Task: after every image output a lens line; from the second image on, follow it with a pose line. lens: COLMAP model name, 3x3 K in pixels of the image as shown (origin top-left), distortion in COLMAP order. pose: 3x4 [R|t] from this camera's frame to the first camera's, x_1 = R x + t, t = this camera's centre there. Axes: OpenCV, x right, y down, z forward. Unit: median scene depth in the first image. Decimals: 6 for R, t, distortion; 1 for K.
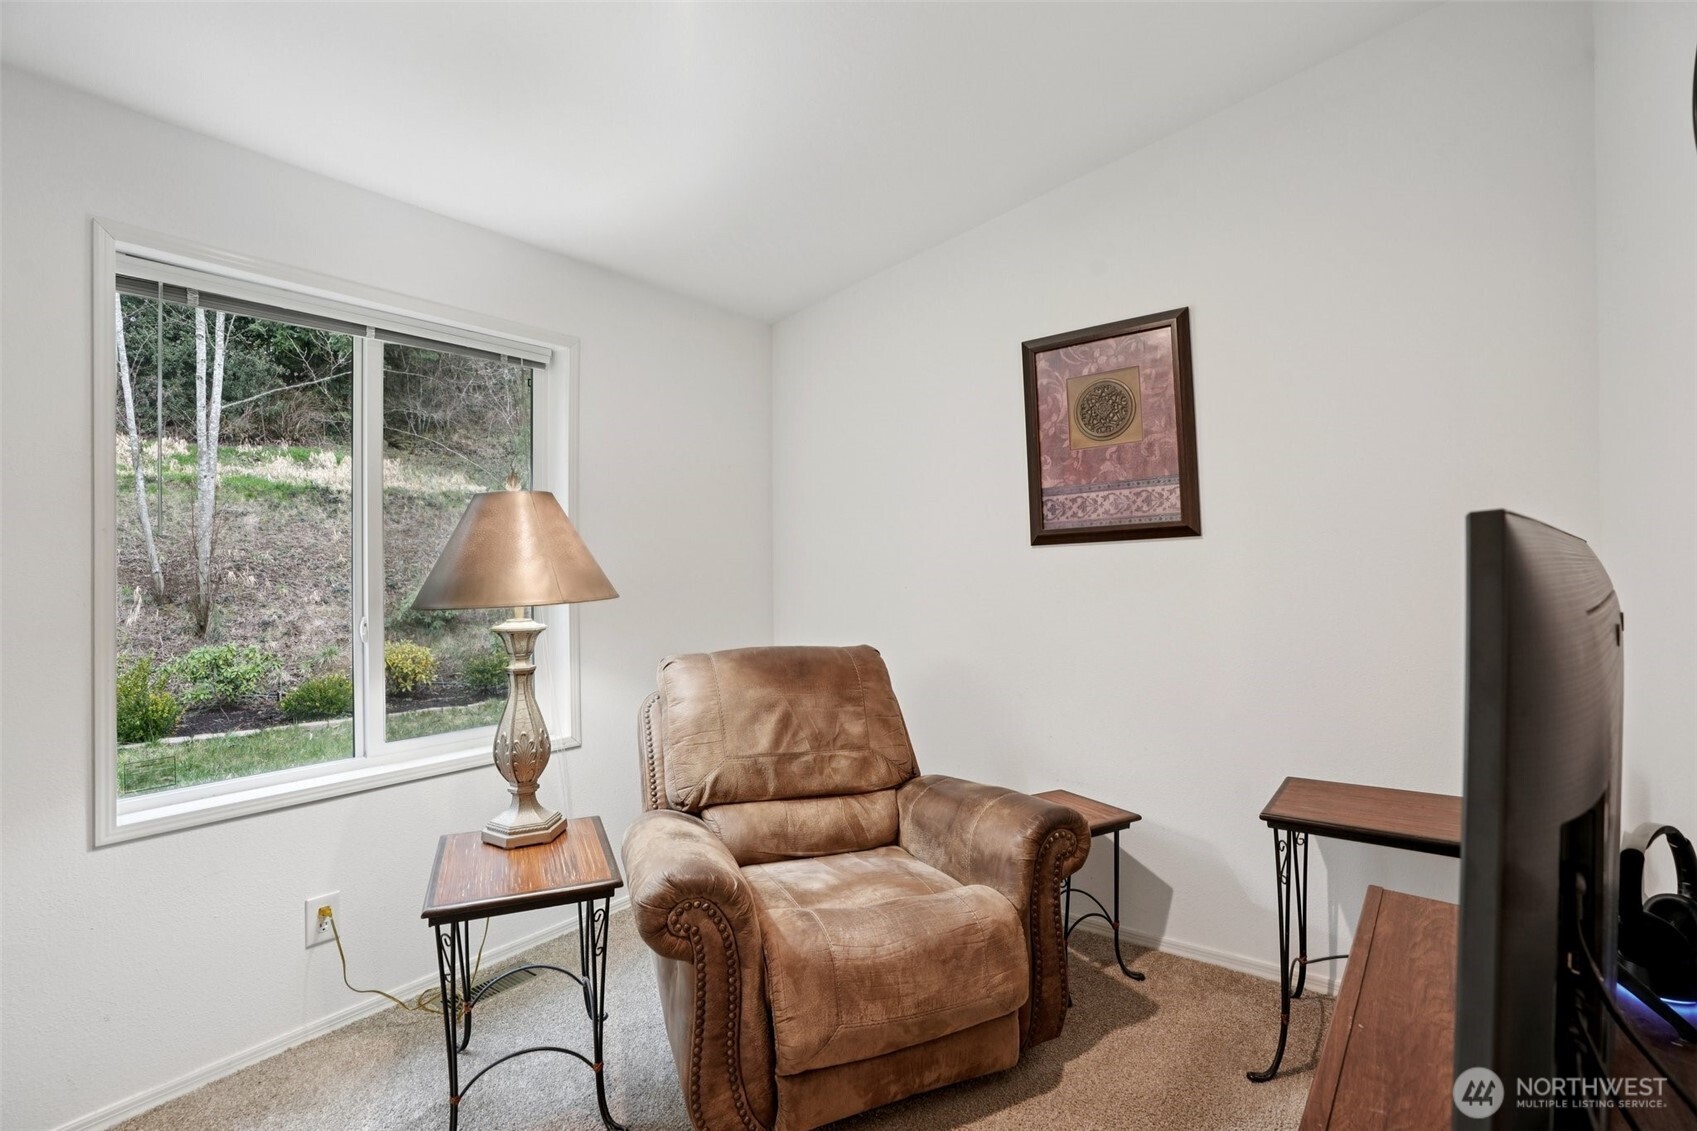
lens RADIAL K [[760.4, 0, 848.5], [0, 760.4, 565.5], [0, 0, 1]] dist [-0.058631, 0.022622]
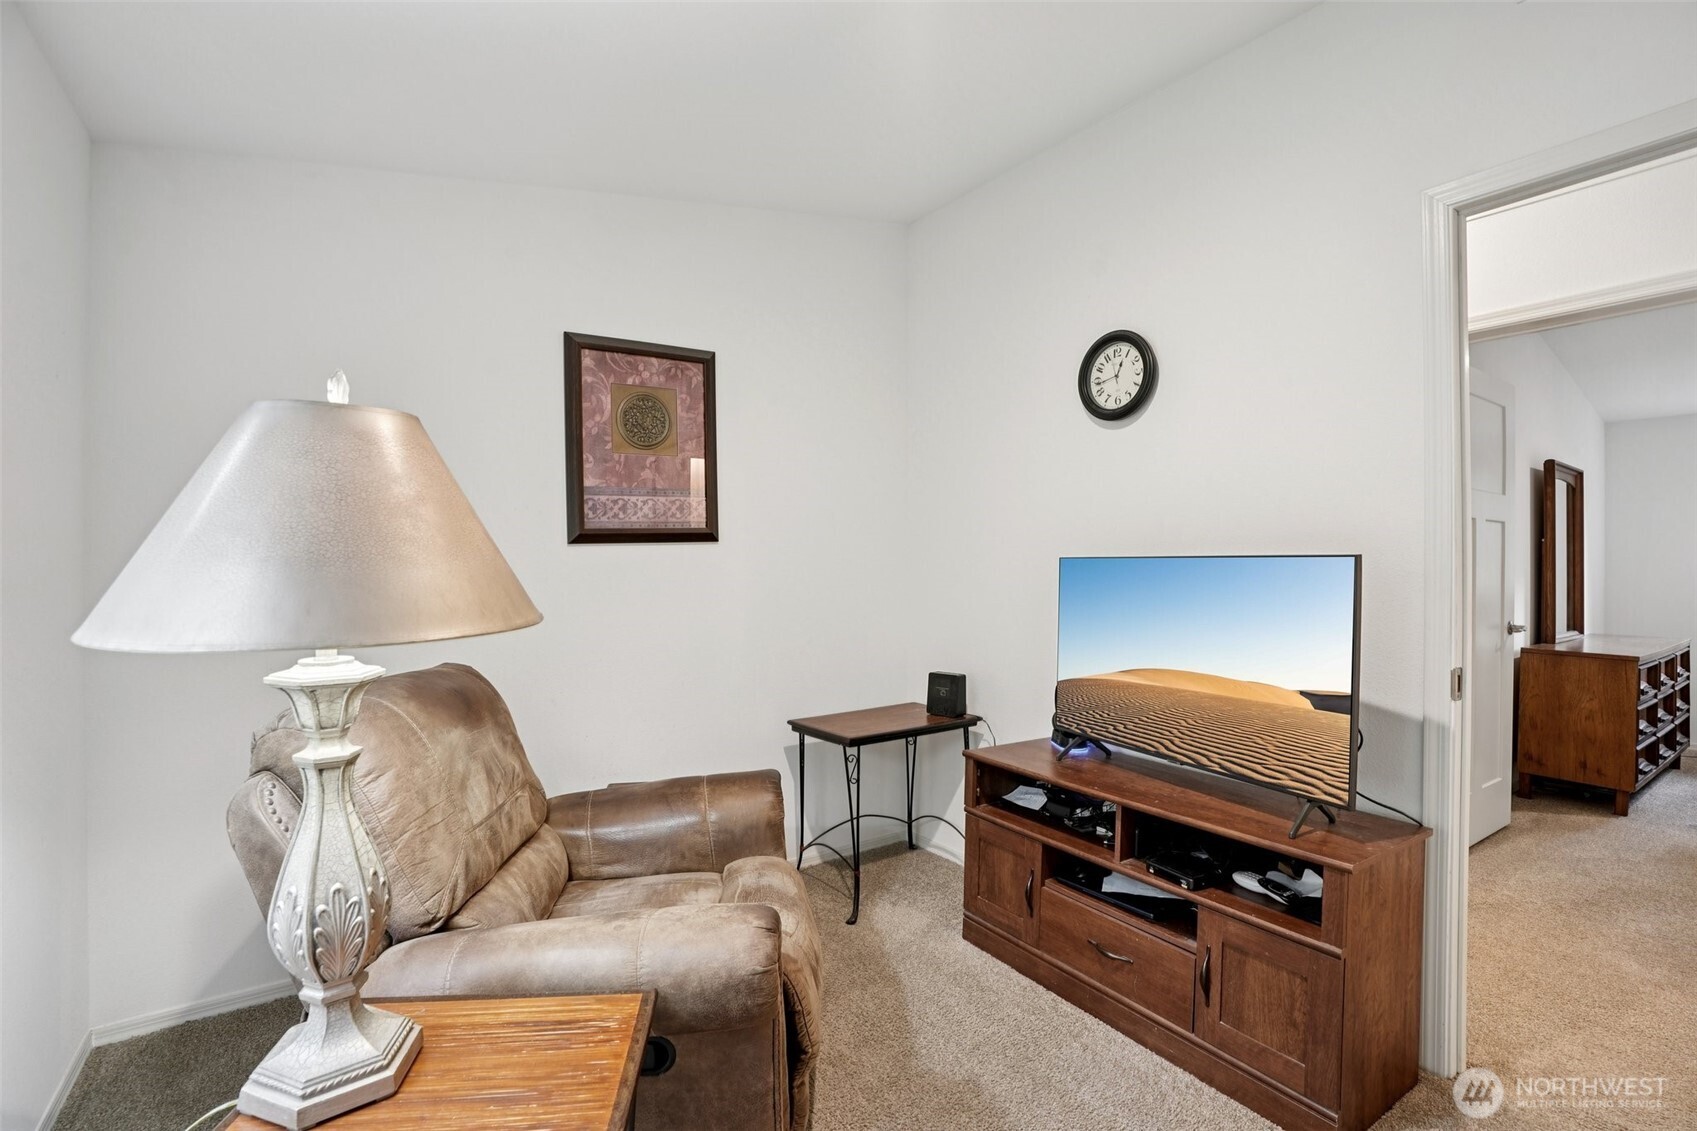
lens RADIAL K [[760.4, 0, 848.5], [0, 760.4, 565.5], [0, 0, 1]] dist [-0.058631, 0.022622]
pose [[0.317253, 0.008610, 0.948302, -0.588916], [-0.003759, 0.999962, -0.007821, 0.007998], [-0.948333, -0.001084, 0.317274, 0.373845]]
